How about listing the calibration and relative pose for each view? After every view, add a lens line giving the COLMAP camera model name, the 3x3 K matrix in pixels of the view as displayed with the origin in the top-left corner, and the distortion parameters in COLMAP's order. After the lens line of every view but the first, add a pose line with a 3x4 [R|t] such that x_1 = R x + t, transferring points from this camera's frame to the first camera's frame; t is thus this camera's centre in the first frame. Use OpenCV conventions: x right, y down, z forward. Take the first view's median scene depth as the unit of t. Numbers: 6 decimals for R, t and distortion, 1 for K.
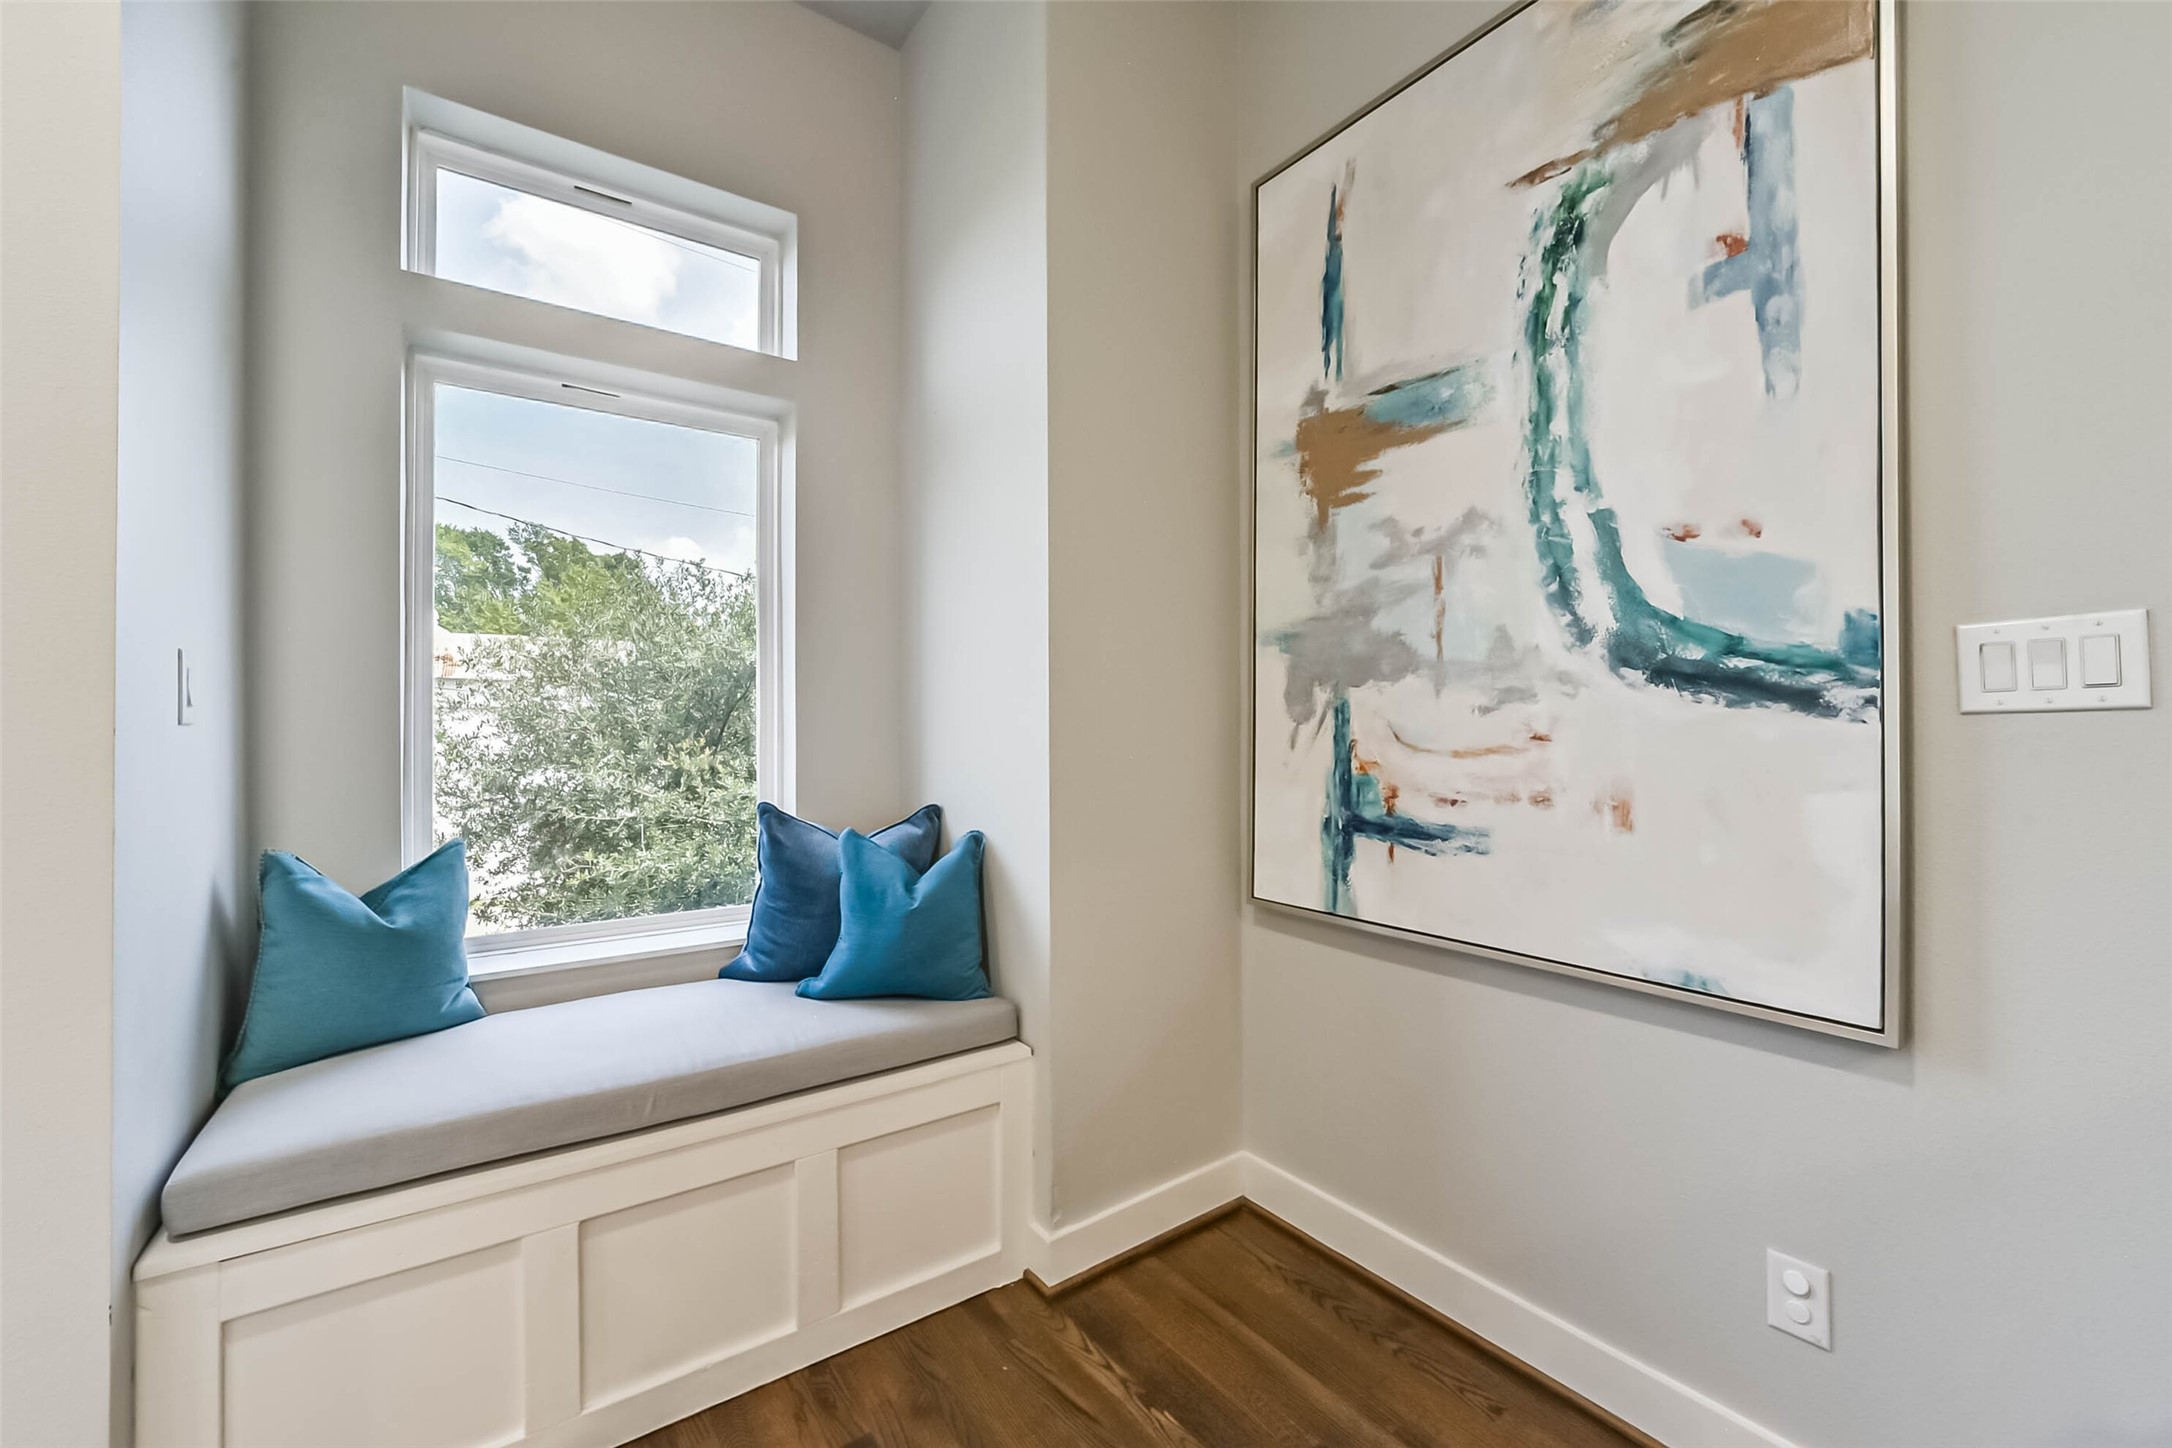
lens RADIAL K [[854.8, 0, 1102.2], [0, 854.8, 722.7], [0, 0, 1]] dist [-0.000141, -0.000333]
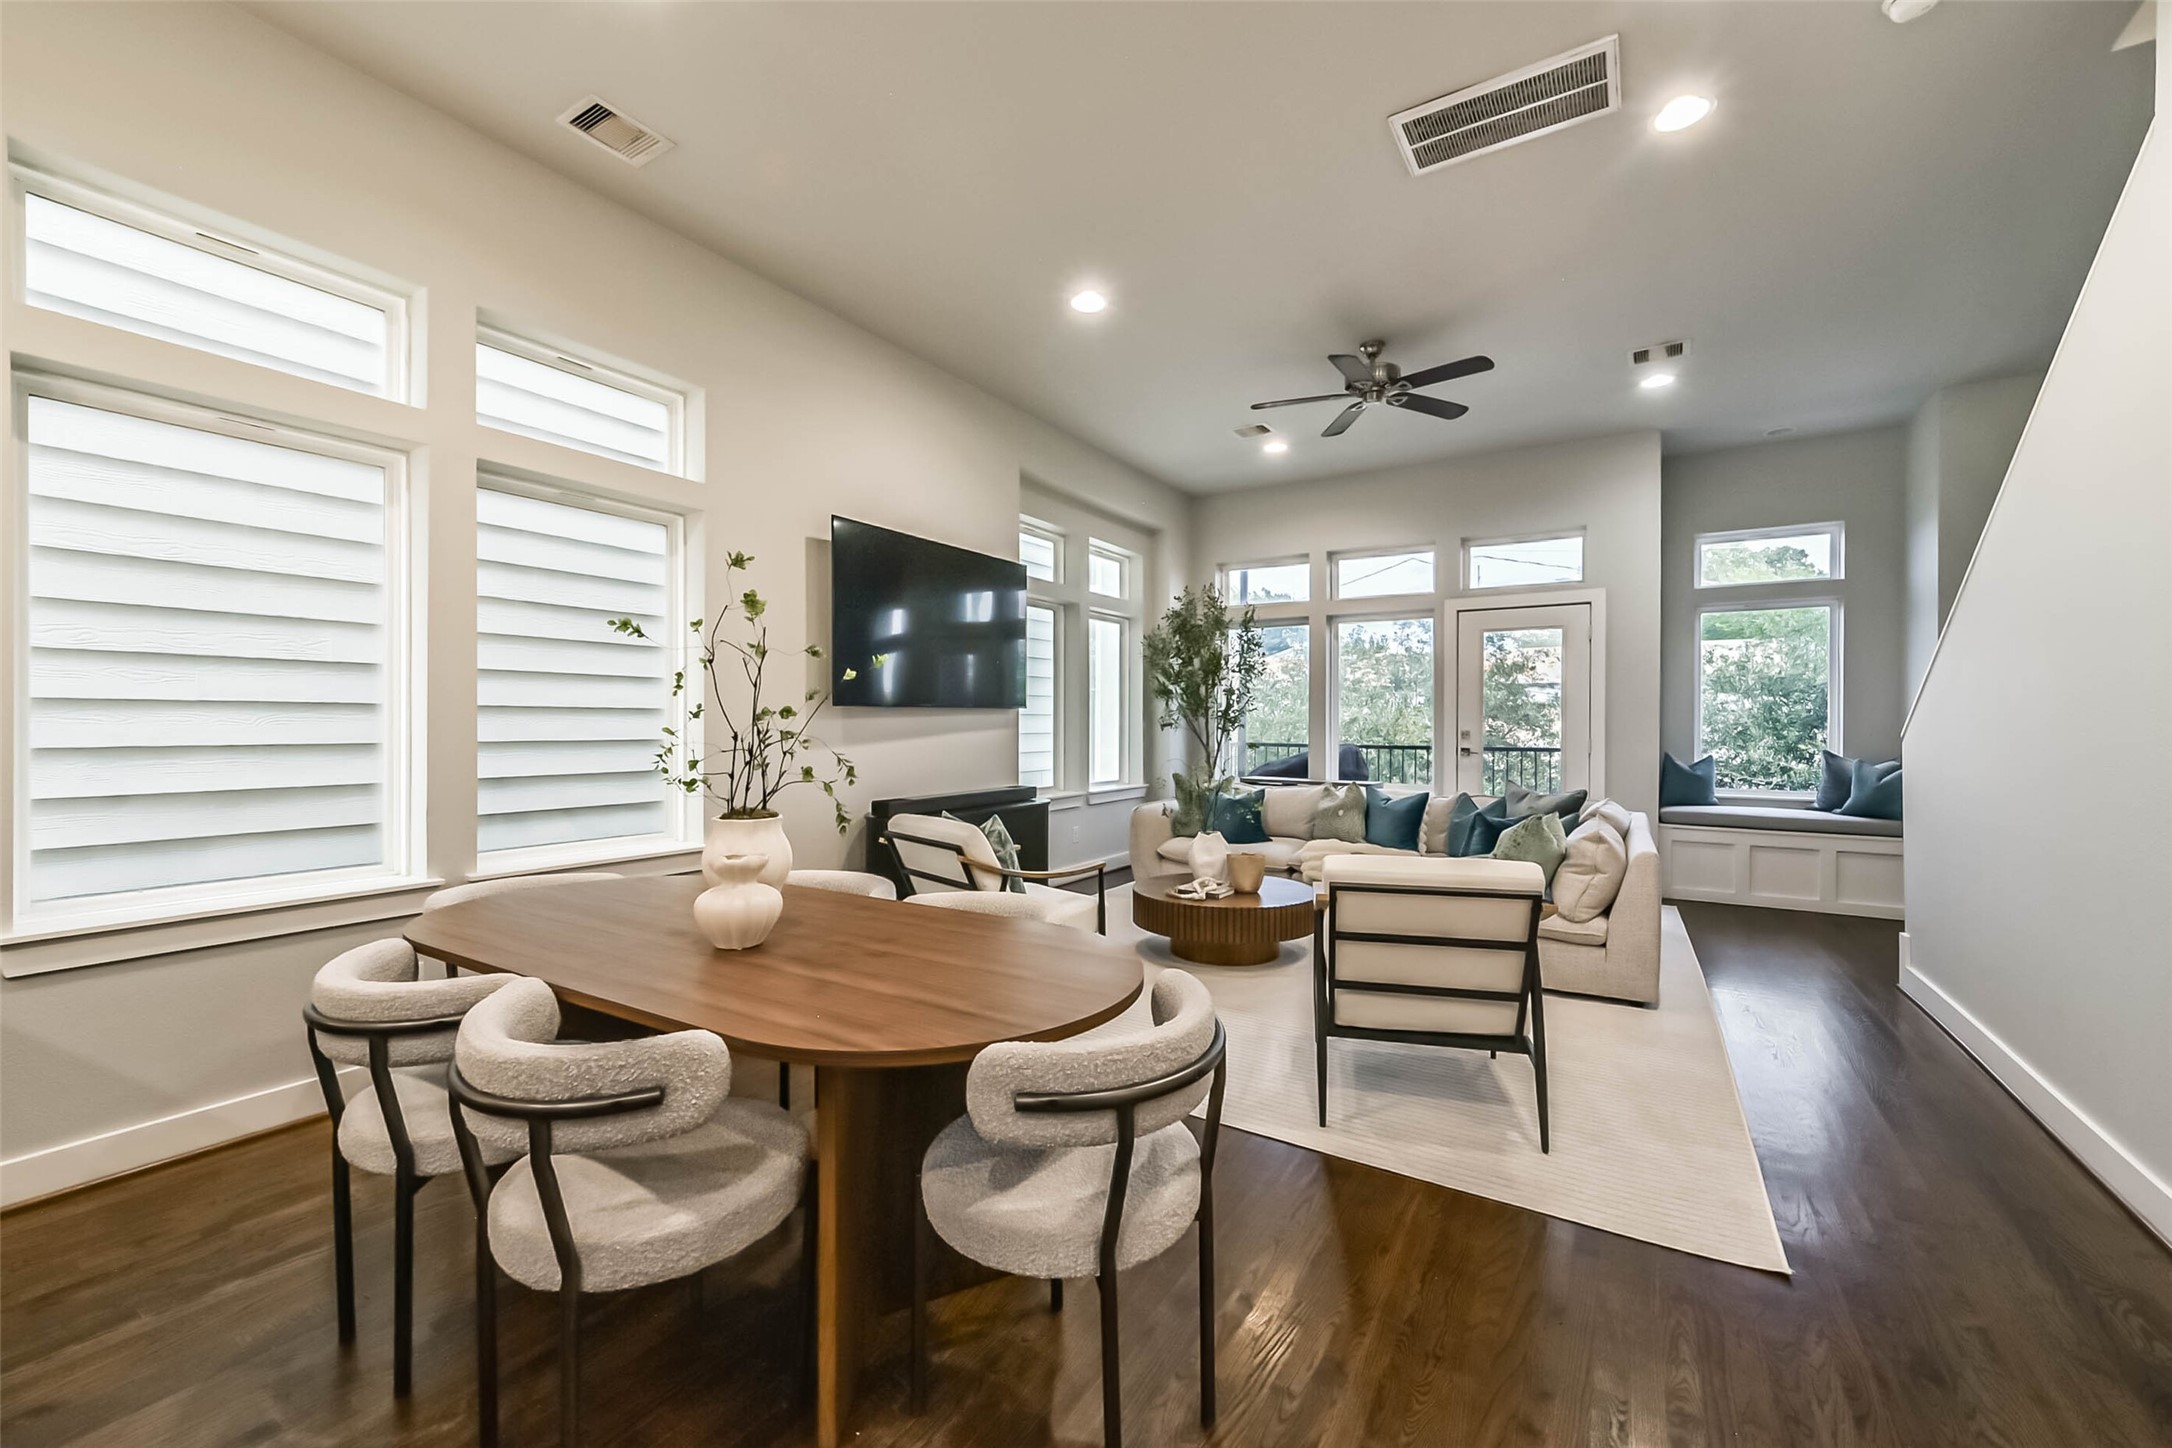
lens RADIAL K [[854.4, 0, 1106.4], [0, 854.4, 728.9], [0, 0, 1]] dist [0.030462, -0.000388]
pose [[0.385136, 0.009554, -0.922810, 1.214533], [0.003252, 0.999926, 0.011709, -0.012585], [0.922854, -0.007511, 0.385077, -2.064018]]
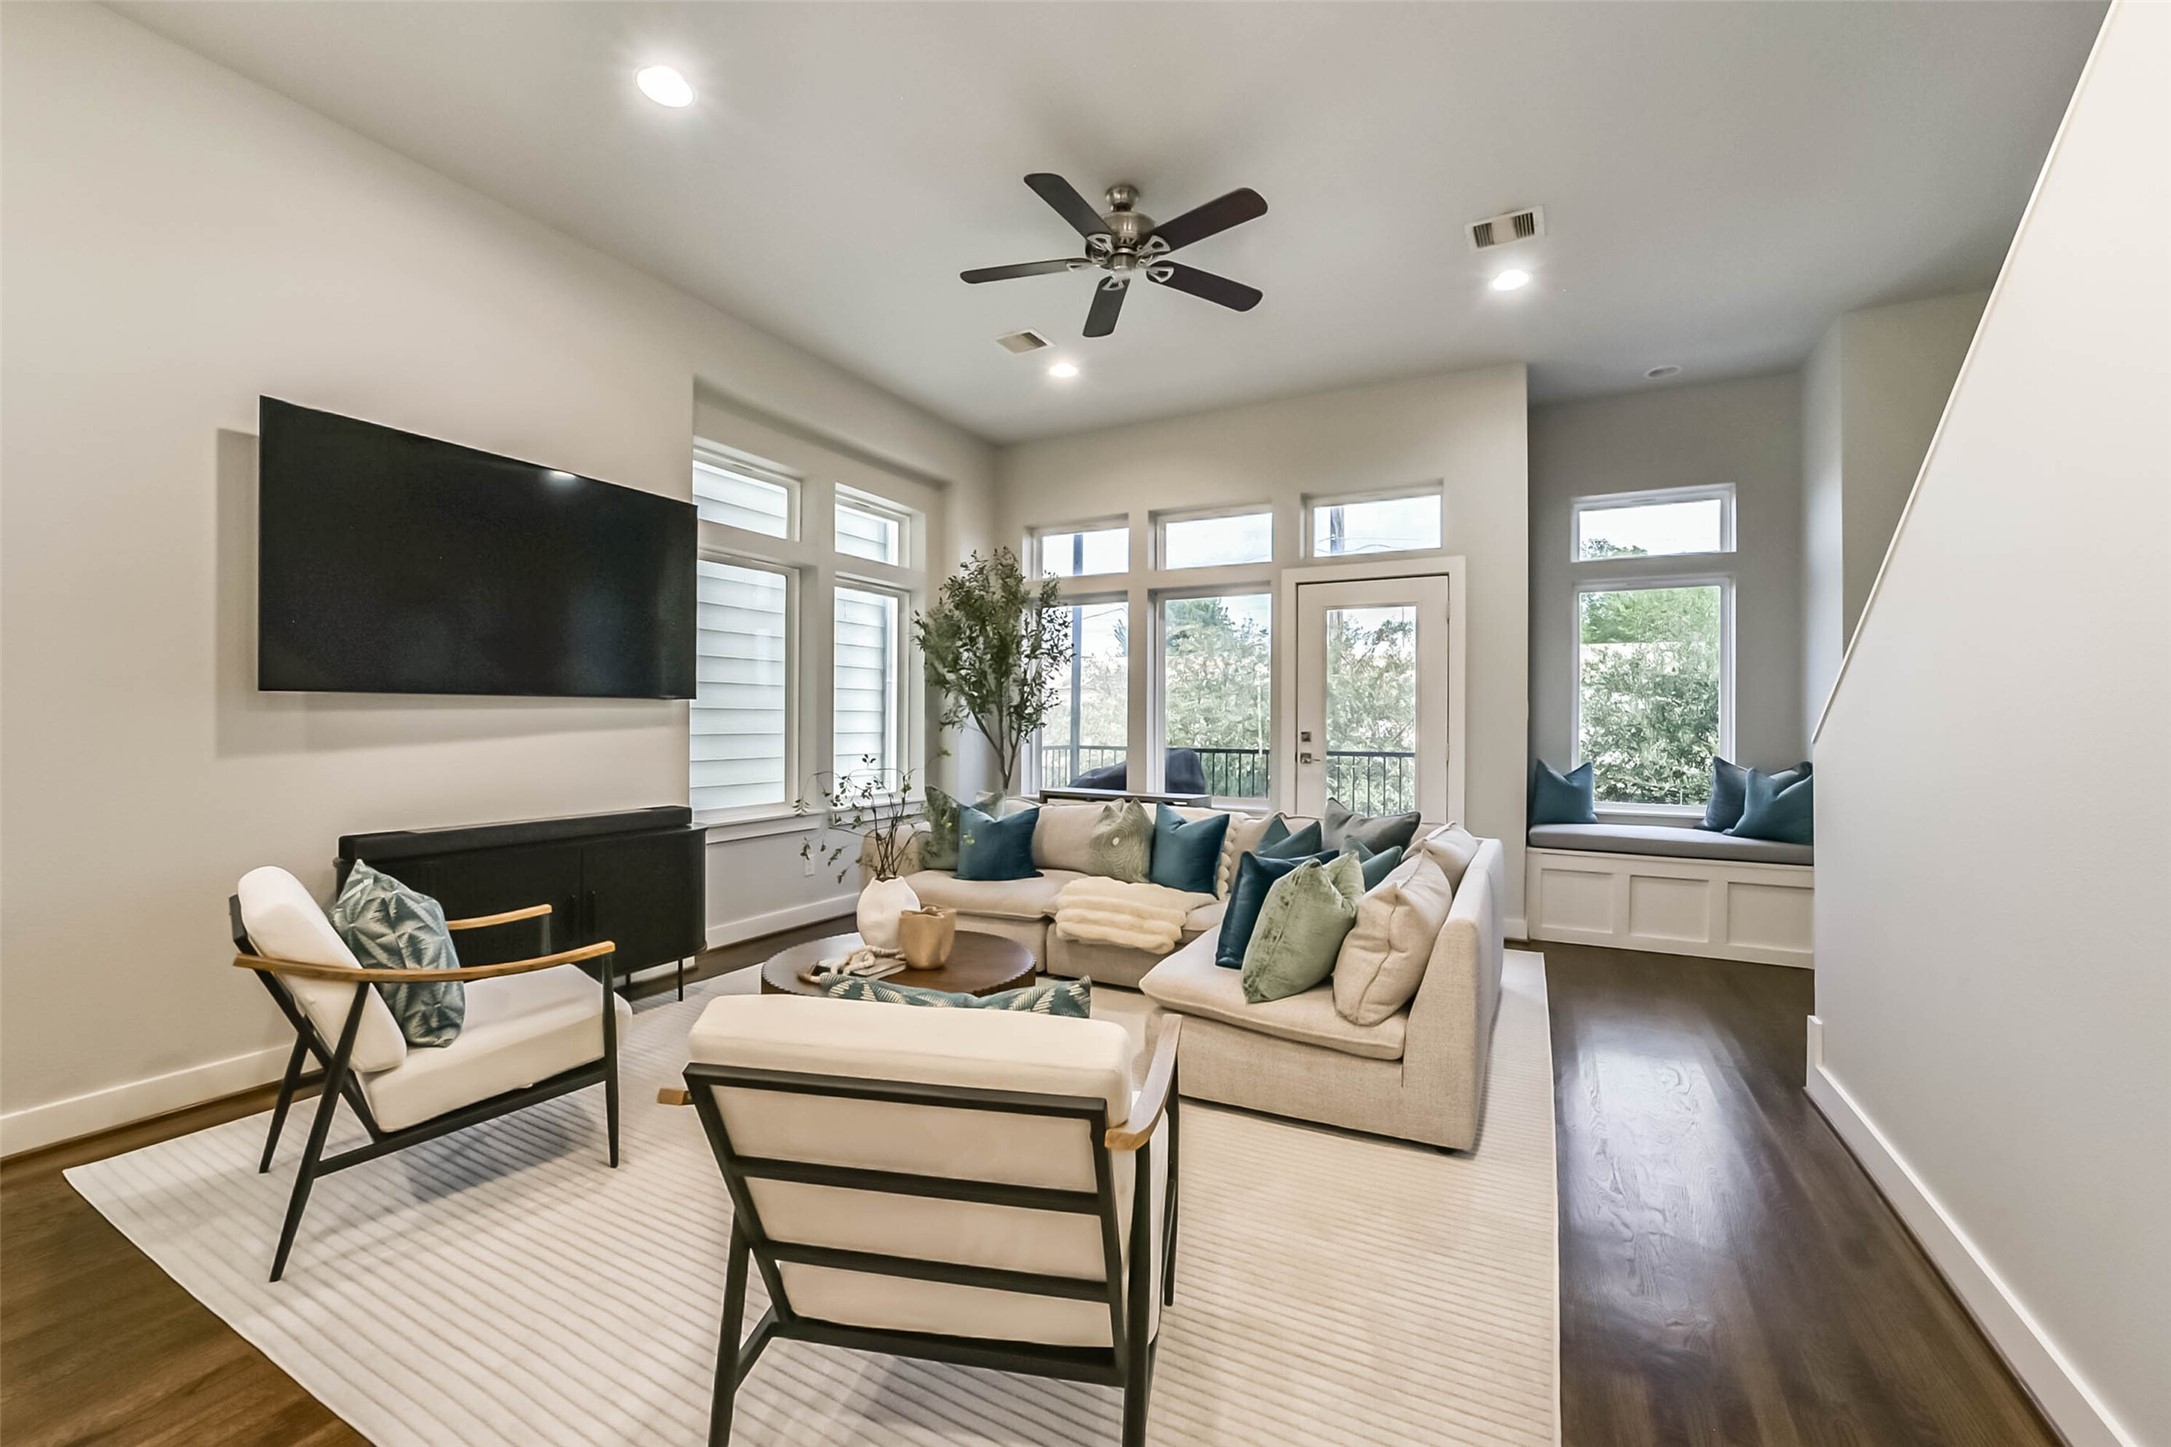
lens RADIAL K [[854.4, 0, 1101.7], [0, 854.4, 722.2], [0, 0, 1]] dist [-0.000141, -0.000333]
pose [[0.443697, 0.004297, -0.896167, 0.855225], [-0.000991, 0.999990, 0.004304, -0.003992], [0.896176, -0.001021, 0.443697, -1.373158]]
